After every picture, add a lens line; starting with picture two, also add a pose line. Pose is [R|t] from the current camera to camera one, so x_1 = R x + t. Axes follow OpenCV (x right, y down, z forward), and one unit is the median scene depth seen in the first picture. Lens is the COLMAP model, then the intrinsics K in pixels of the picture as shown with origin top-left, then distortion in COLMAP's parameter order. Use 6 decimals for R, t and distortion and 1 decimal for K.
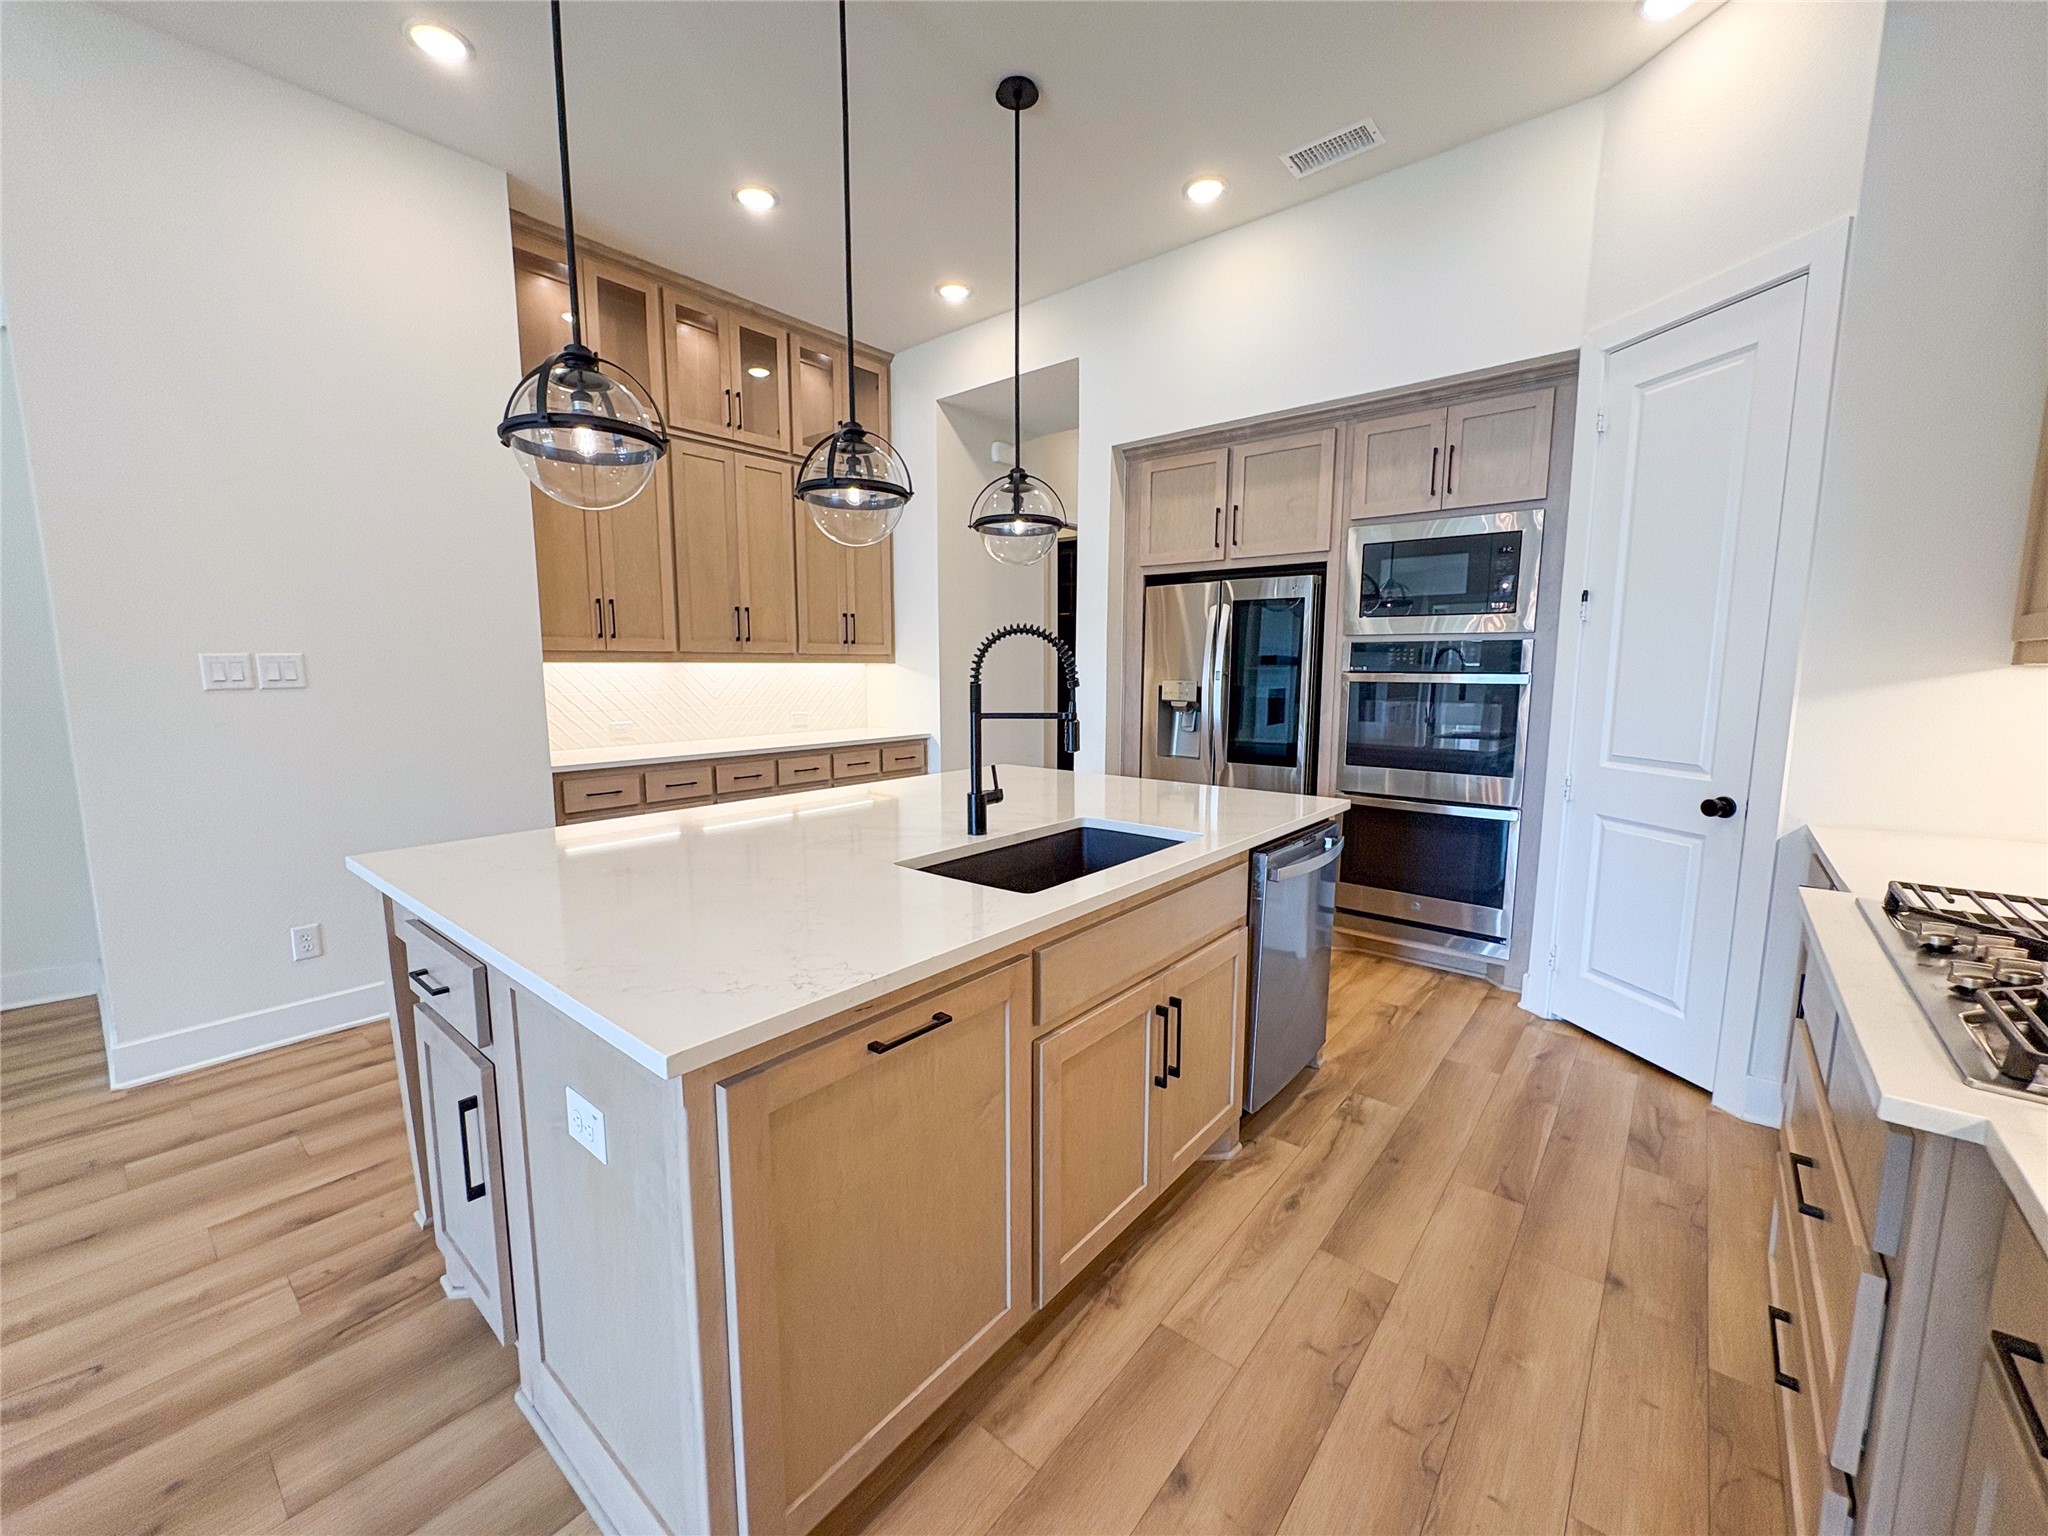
lens RADIAL K [[814.5, 0, 1024.5], [0, 814.5, 772.0], [0, 0, 1]] dist [-0.005110, 0.001602]
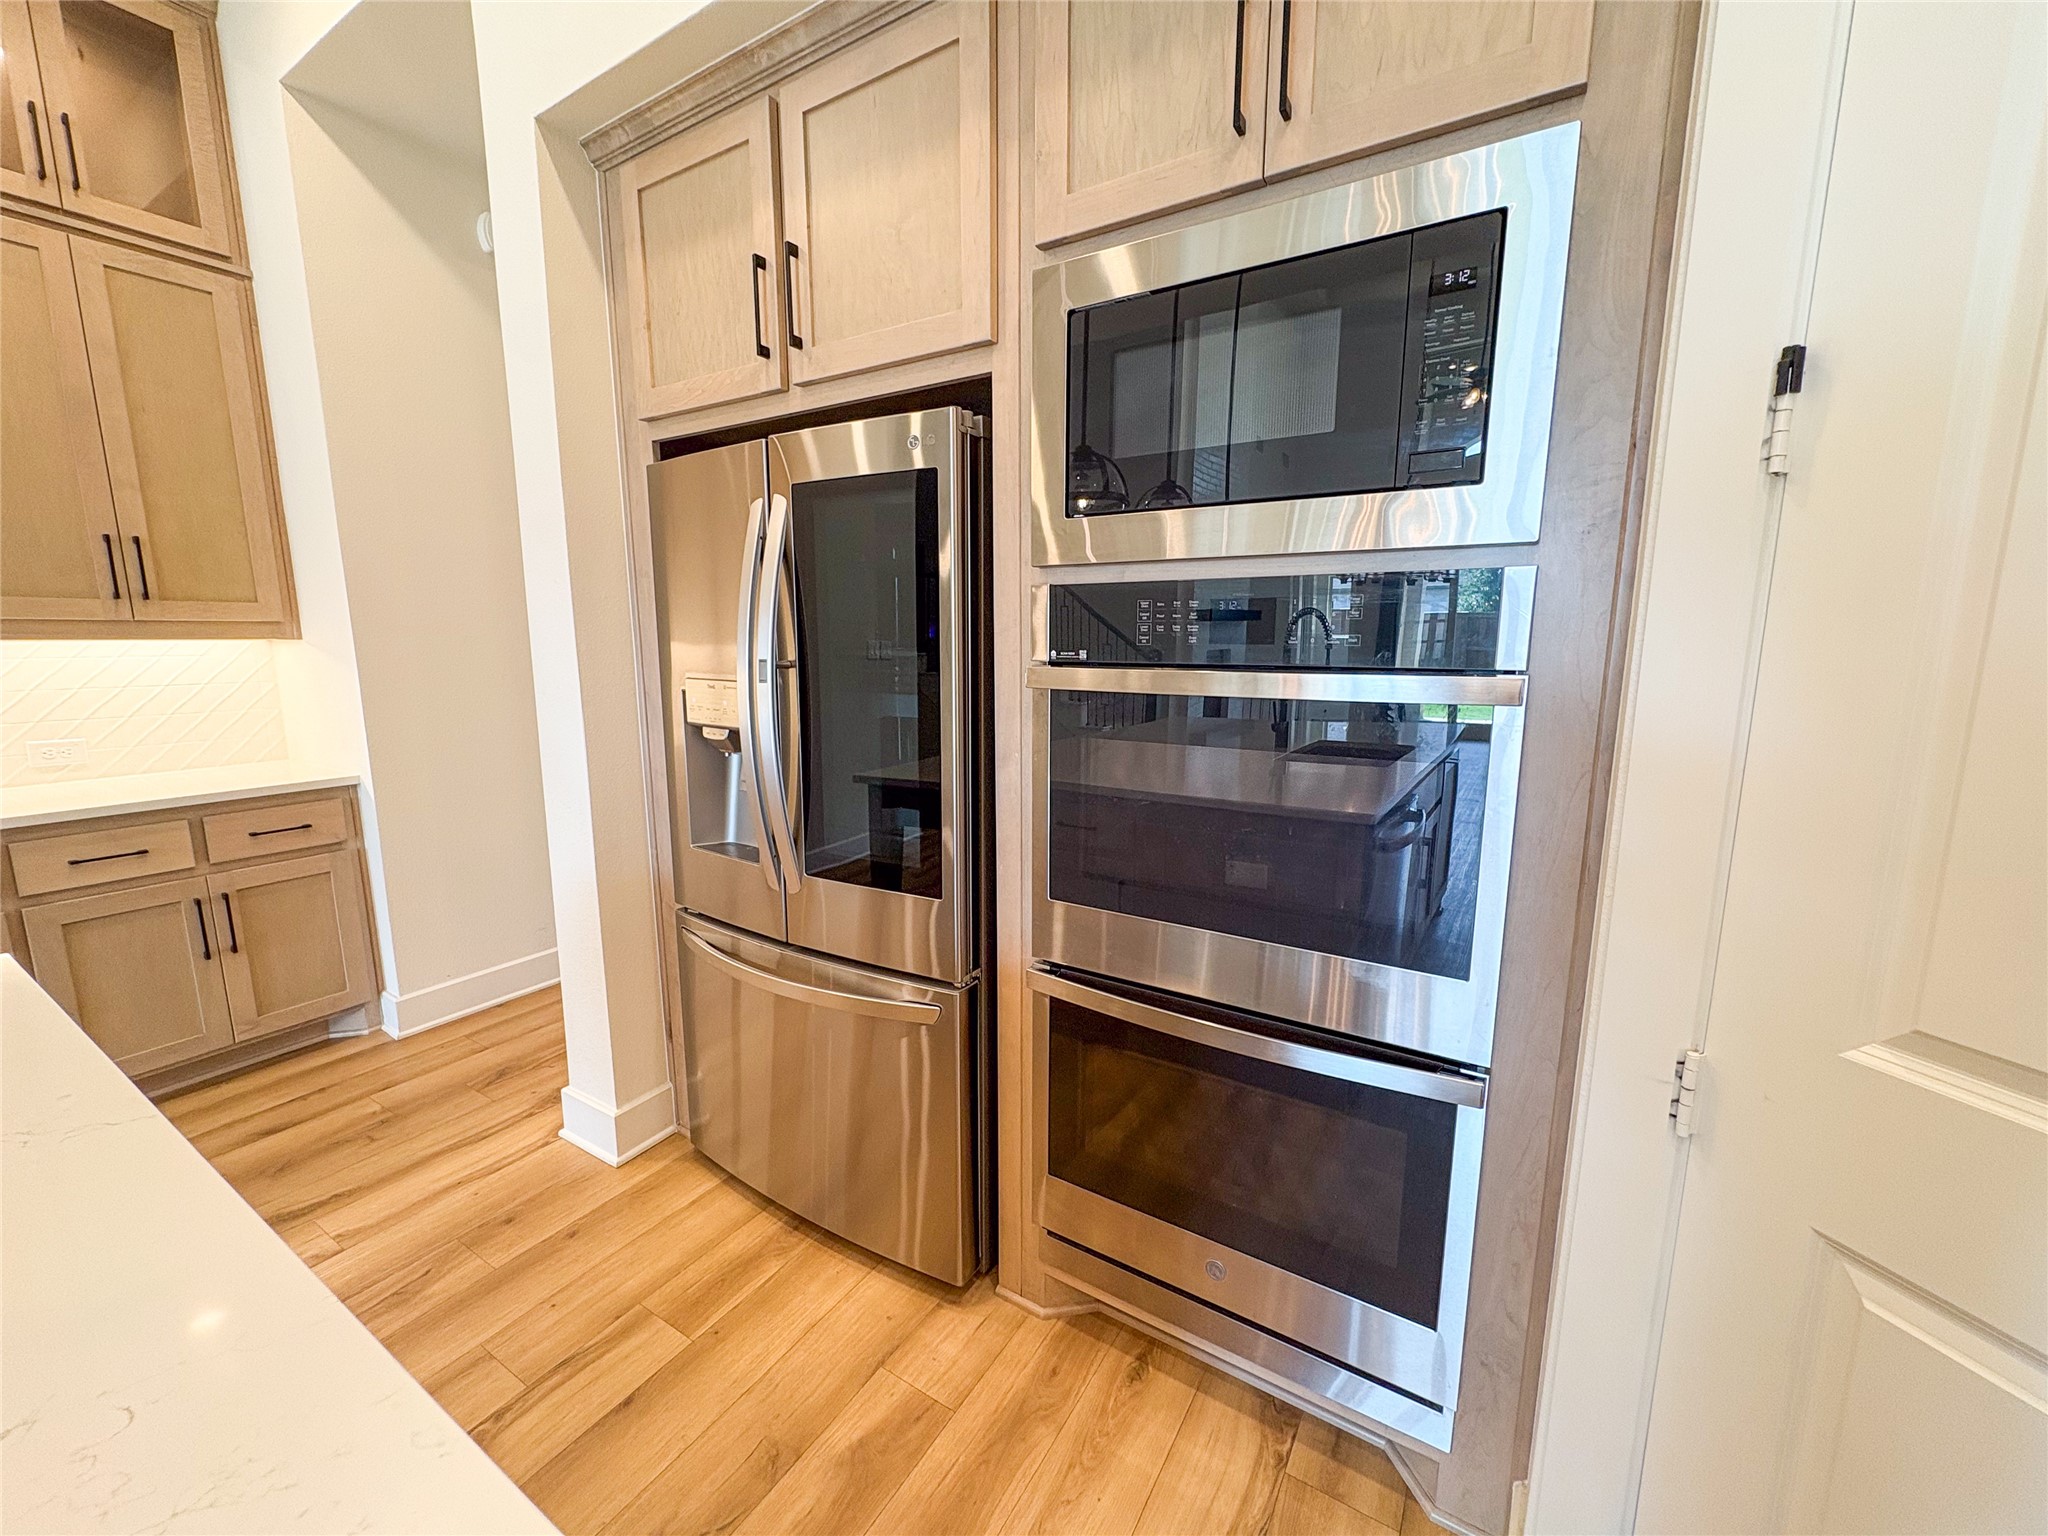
lens RADIAL K [[814.5, 0, 1030.6], [0, 814.5, 771.8], [0, 0, 1]] dist [-0.005110, 0.001602]
pose [[0.989607, -0.021378, 0.142197, 0.348748], [0.017231, 0.999391, 0.030332, -0.087482], [-0.142759, -0.027567, 0.989374, 0.646365]]
